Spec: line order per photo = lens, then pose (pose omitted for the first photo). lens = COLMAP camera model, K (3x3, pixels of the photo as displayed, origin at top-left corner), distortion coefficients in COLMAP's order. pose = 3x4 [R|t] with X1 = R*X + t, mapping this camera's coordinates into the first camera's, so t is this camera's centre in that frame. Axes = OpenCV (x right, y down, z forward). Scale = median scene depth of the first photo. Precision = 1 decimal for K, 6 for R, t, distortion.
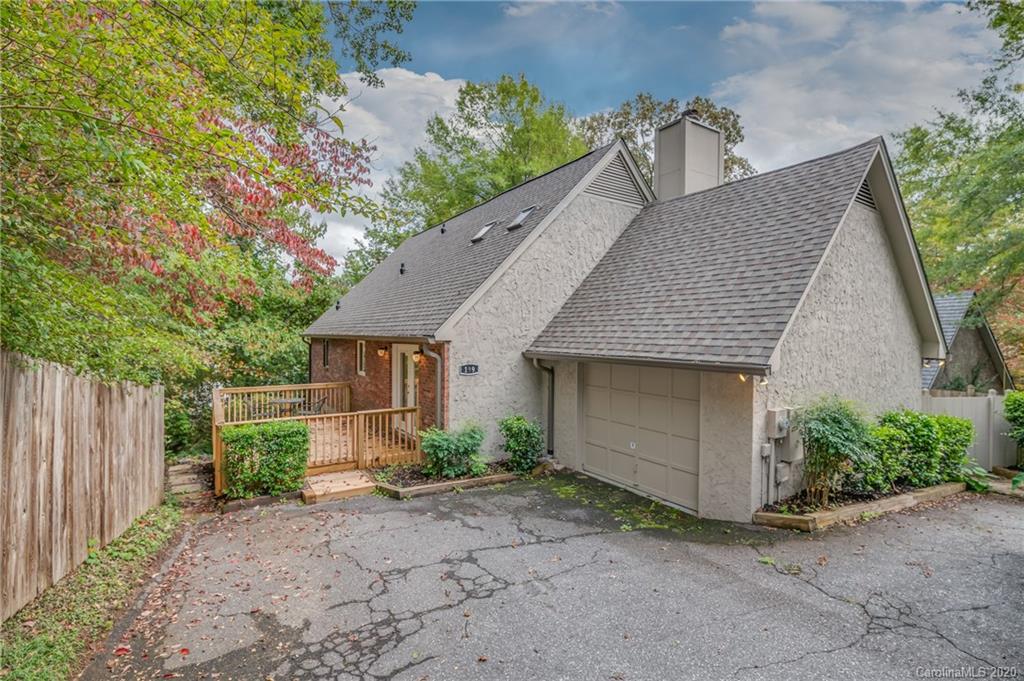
lens RADIAL K [[449.7, 0, 517.6], [0, 449.7, 343.5], [0, 0, 1]] dist [0.016330, -0.000023]
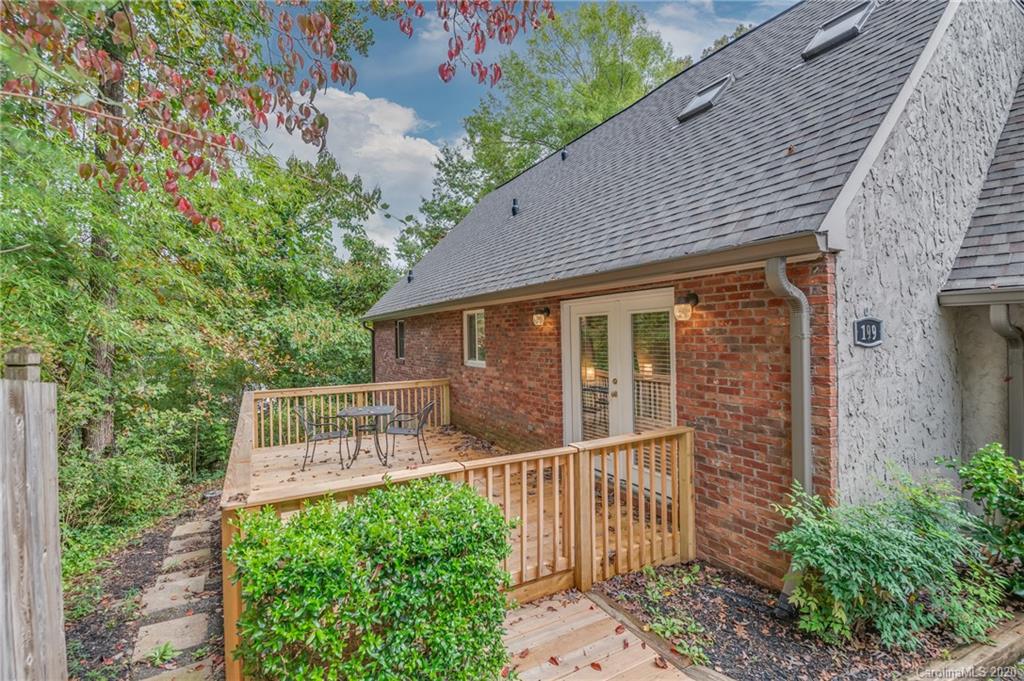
lens RADIAL K [[440.6, 0, 511.6], [0, 440.6, 346.3], [0, 0, 1]] dist [0.012920, -0.000406]
pose [[0.996948, -0.021439, -0.075066, -0.215208], [0.021978, 0.999738, 0.006369, 0.034789], [0.074910, -0.008000, 0.997158, 0.347134]]
